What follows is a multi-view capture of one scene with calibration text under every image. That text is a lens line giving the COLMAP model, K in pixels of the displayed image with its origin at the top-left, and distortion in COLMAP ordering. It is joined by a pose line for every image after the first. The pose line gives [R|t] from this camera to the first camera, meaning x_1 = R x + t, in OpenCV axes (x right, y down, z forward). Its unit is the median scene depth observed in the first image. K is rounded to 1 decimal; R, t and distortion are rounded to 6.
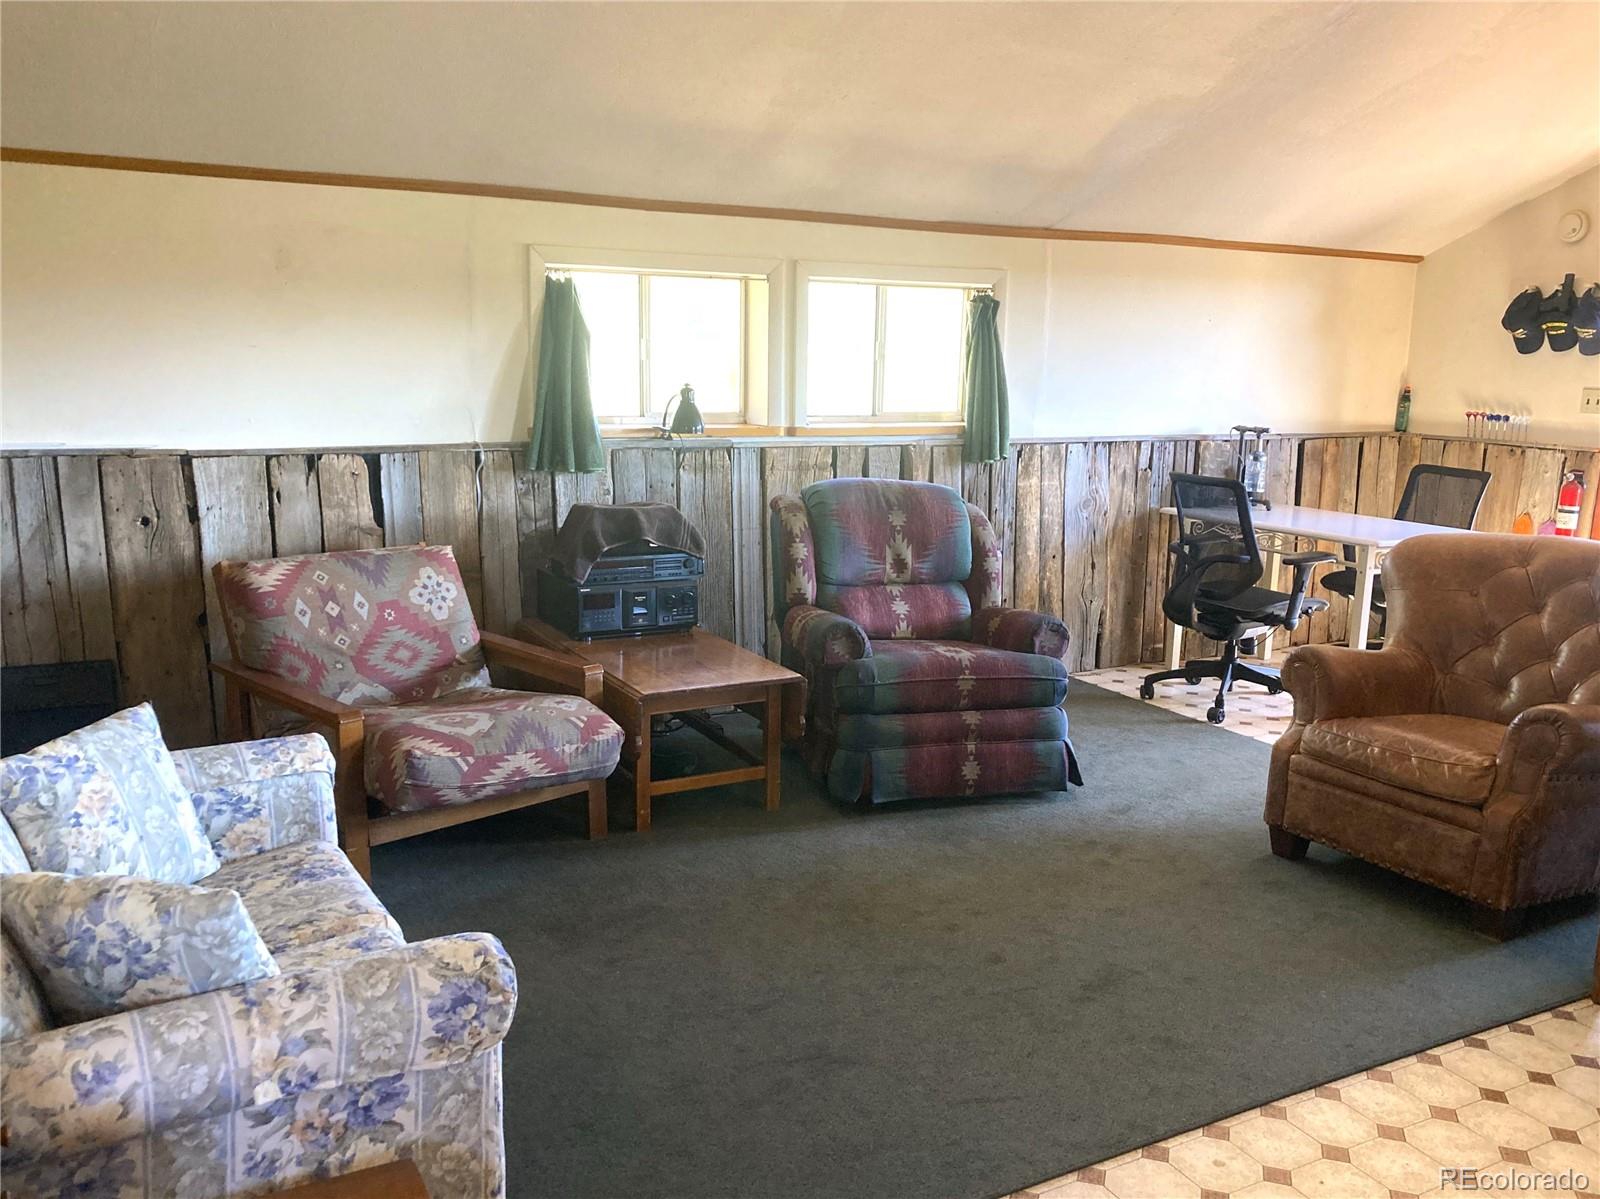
lens RADIAL K [[1306.3, 0, 809.5], [0, 1306.3, 598.3], [0, 0, 1]] dist [0.028684, -0.024330]
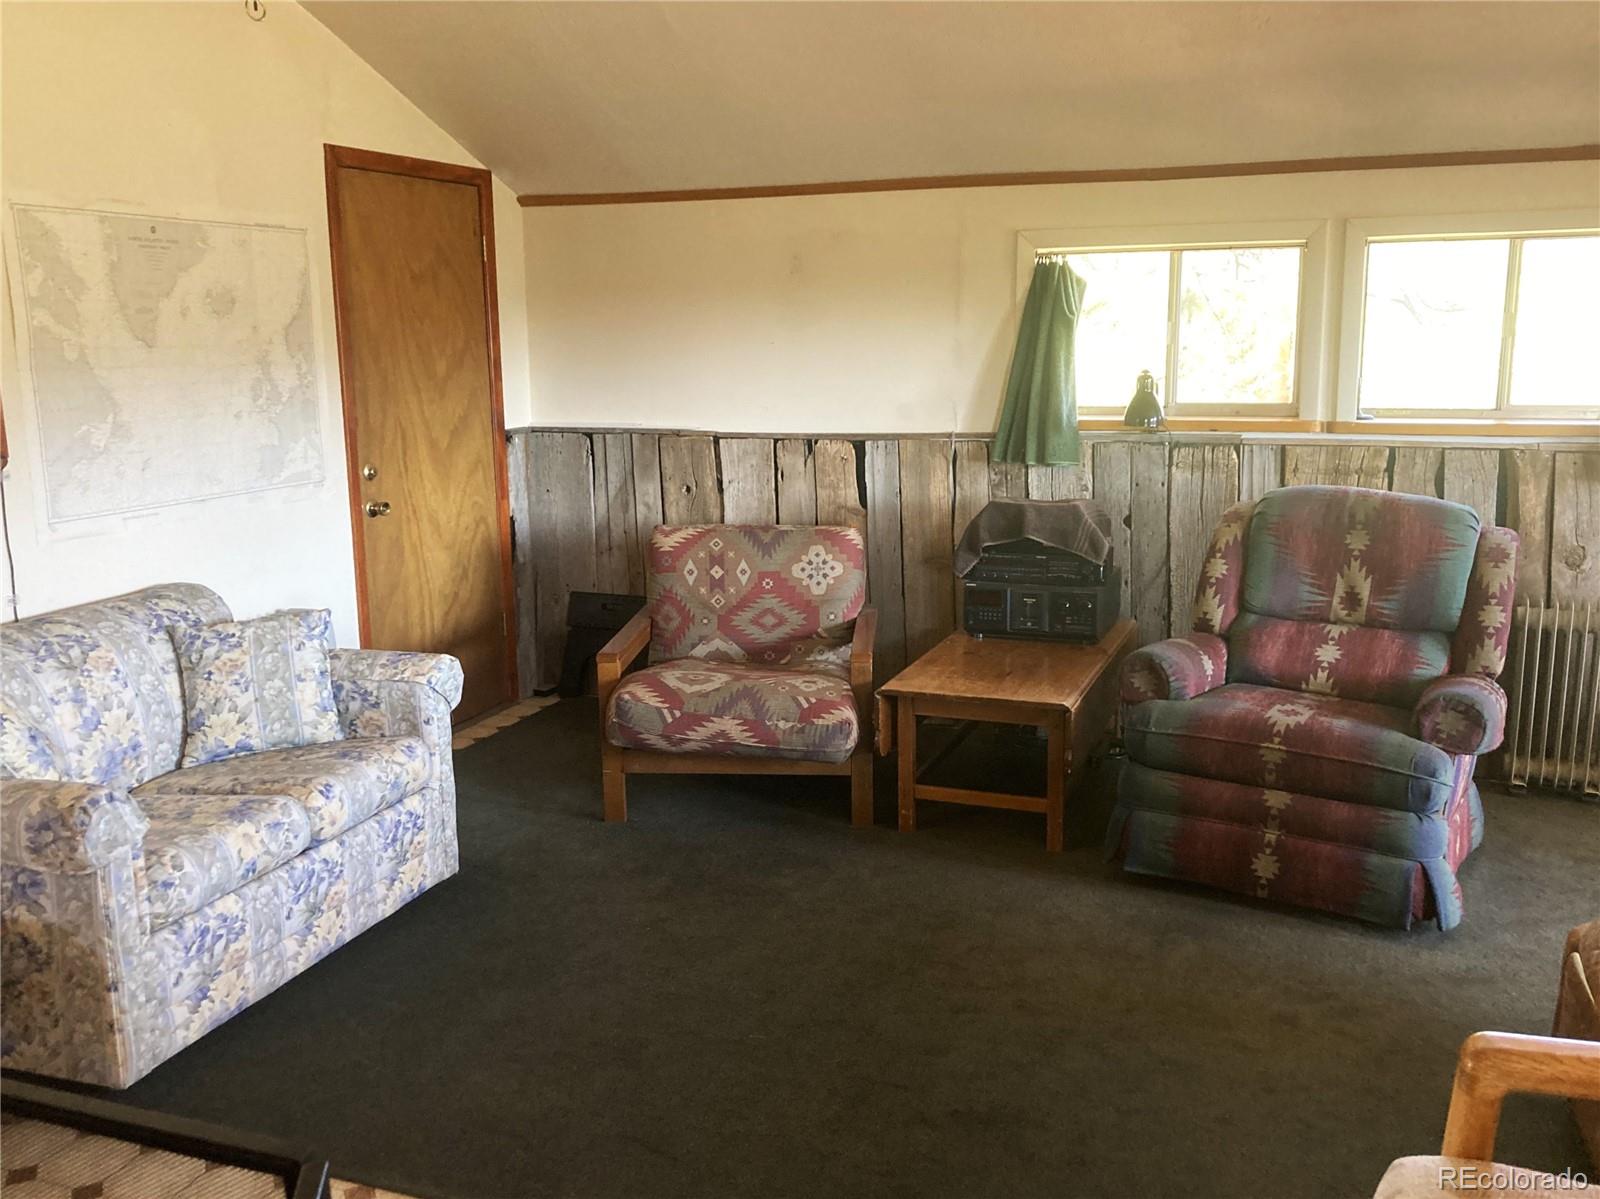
lens RADIAL K [[1327.6, 0, 819.1], [0, 1327.6, 601.5], [0, 0, 1]] dist [0.144419, -0.285495]
pose [[0.670564, 0.117263, -0.732526, 0.423256], [-0.114824, 0.991935, 0.053677, -0.029927], [0.732912, 0.048118, 0.678620, 0.212693]]
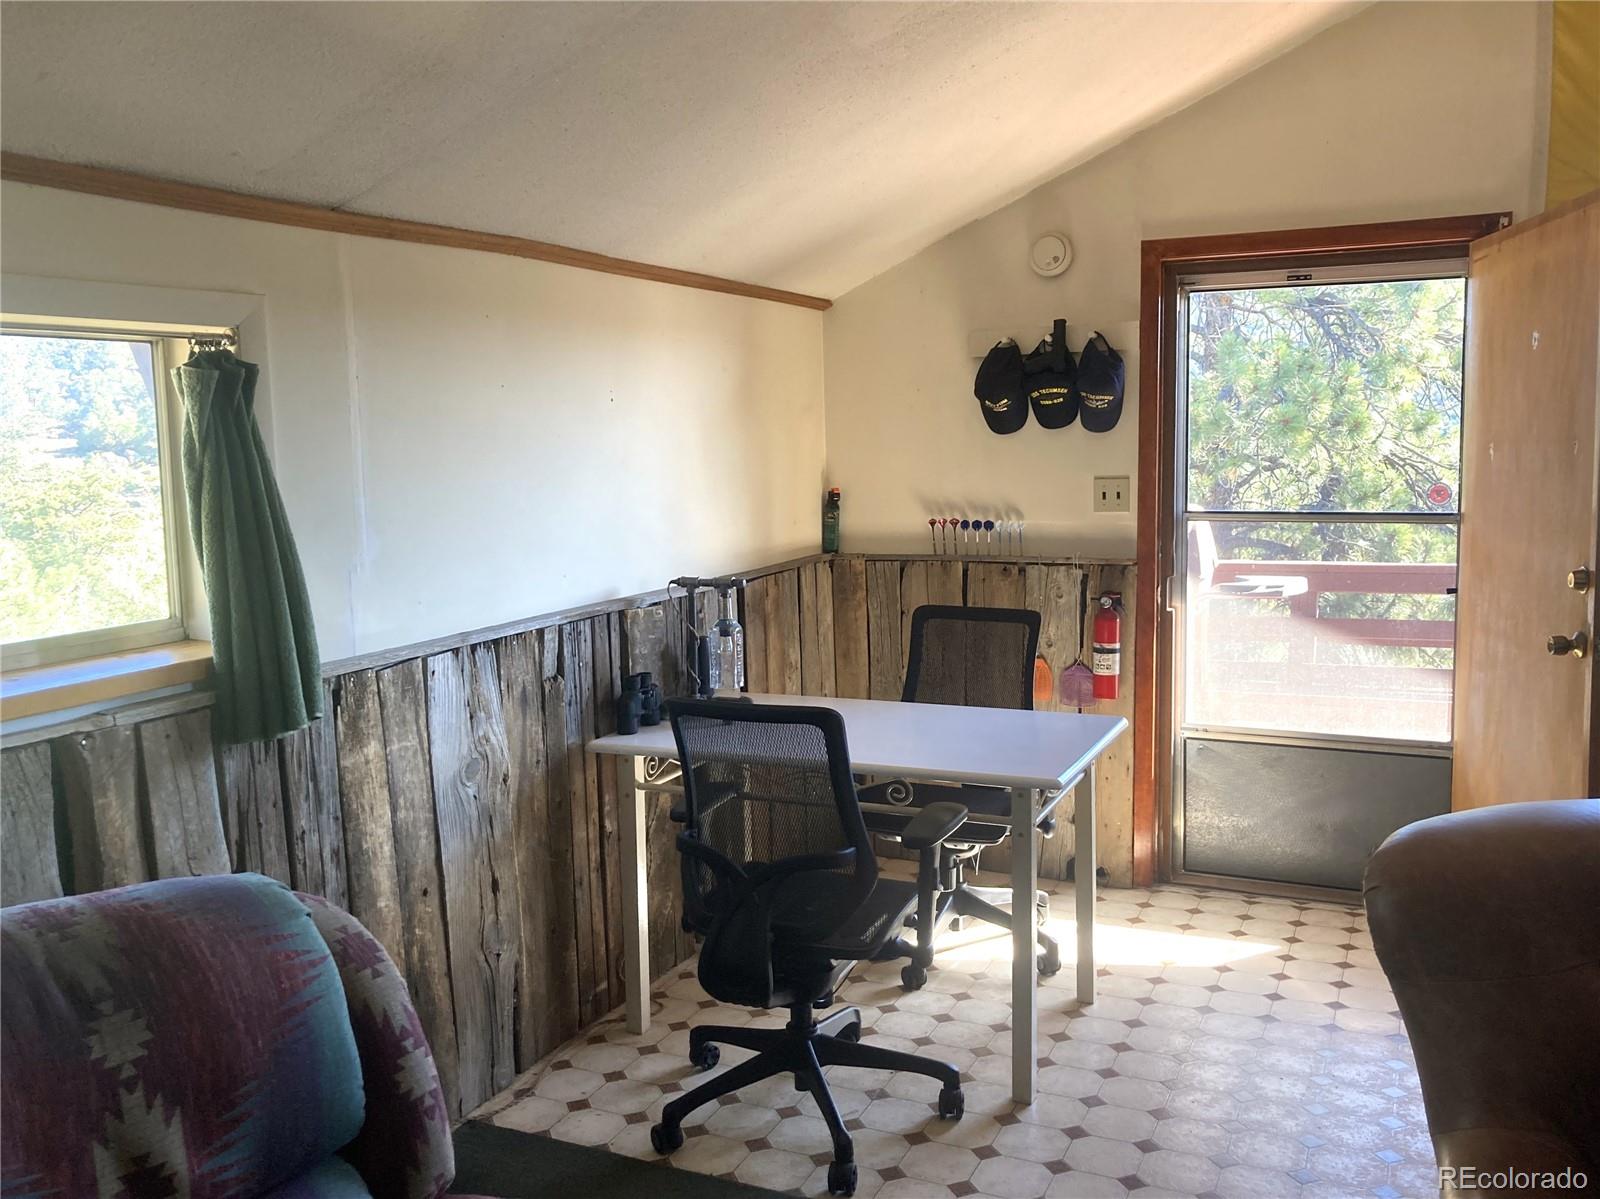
lens RADIAL K [[1387.2, 0, 795.8], [0, 1387.2, 585.3], [0, 0, 1]] dist [0.012200, 0.013136]
pose [[0.804640, -0.108996, 0.583673, 0.014325], [0.157689, 0.986934, -0.033086, -0.124955], [-0.572440, 0.118661, 0.811315, 0.596349]]
